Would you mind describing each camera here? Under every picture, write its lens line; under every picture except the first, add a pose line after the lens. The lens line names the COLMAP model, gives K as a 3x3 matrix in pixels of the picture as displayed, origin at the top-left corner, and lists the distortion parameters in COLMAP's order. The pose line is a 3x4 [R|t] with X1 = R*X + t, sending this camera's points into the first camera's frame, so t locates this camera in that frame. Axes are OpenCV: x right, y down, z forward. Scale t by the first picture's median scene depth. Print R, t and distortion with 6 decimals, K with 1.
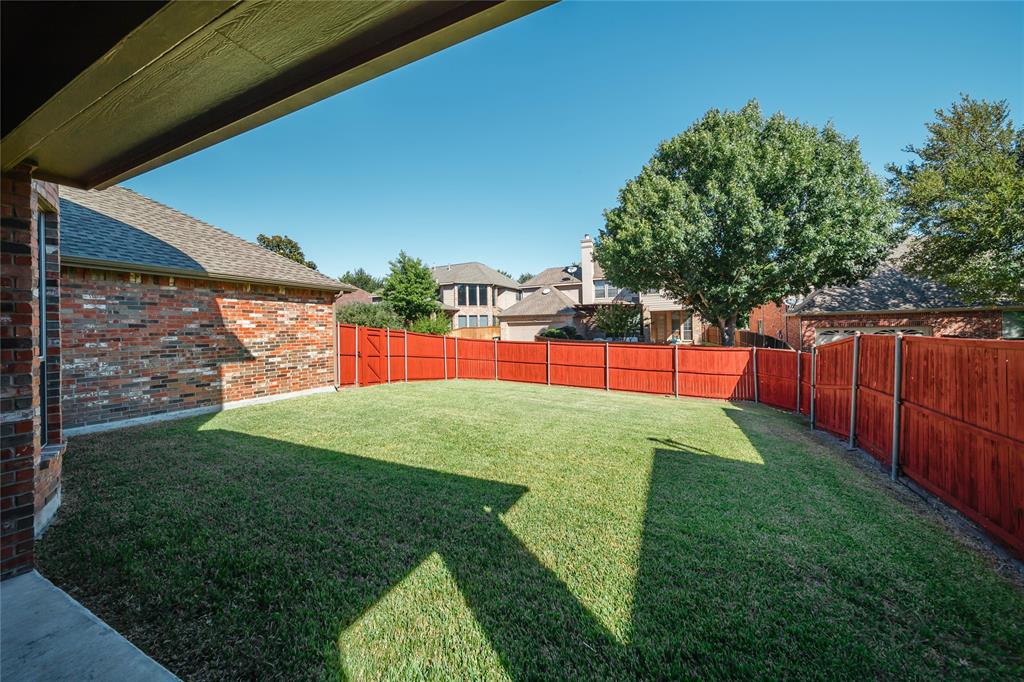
lens RADIAL K [[367.7, 0, 511.8], [0, 367.7, 335.7], [0, 0, 1]] dist [-0.002083, -0.000558]
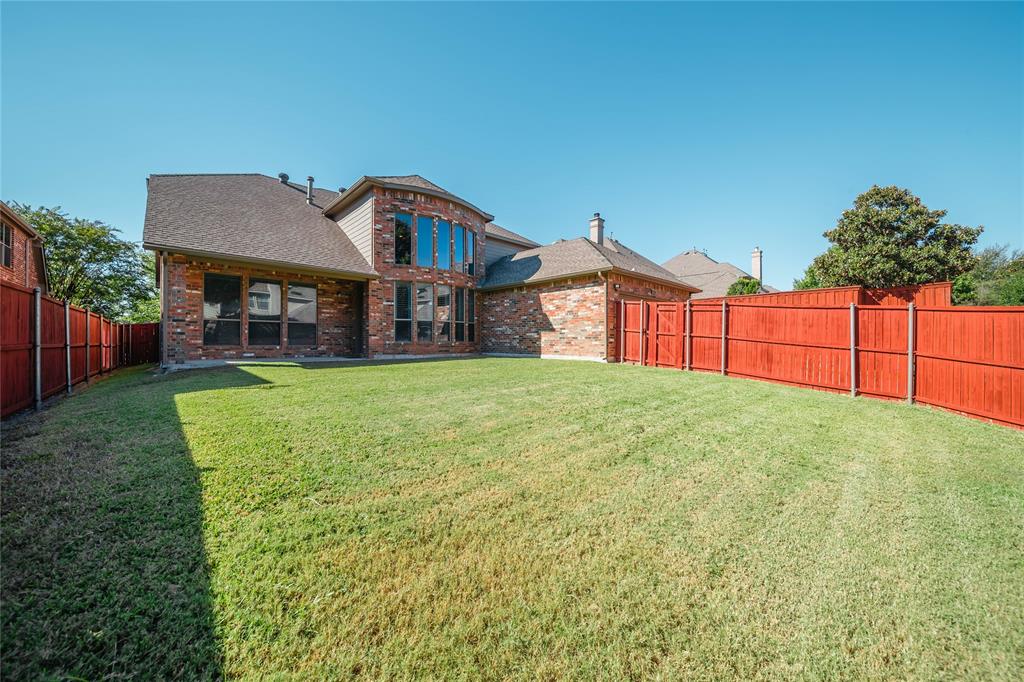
lens RADIAL K [[367.7, 0, 512.2], [0, 367.7, 339.1], [0, 0, 1]] dist [-0.002083, -0.000558]
pose [[-0.361217, 0.008127, -0.932446, 0.814053], [-0.012186, 0.999835, 0.013435, 0.084688], [0.932402, 0.016216, -0.361059, 1.409613]]
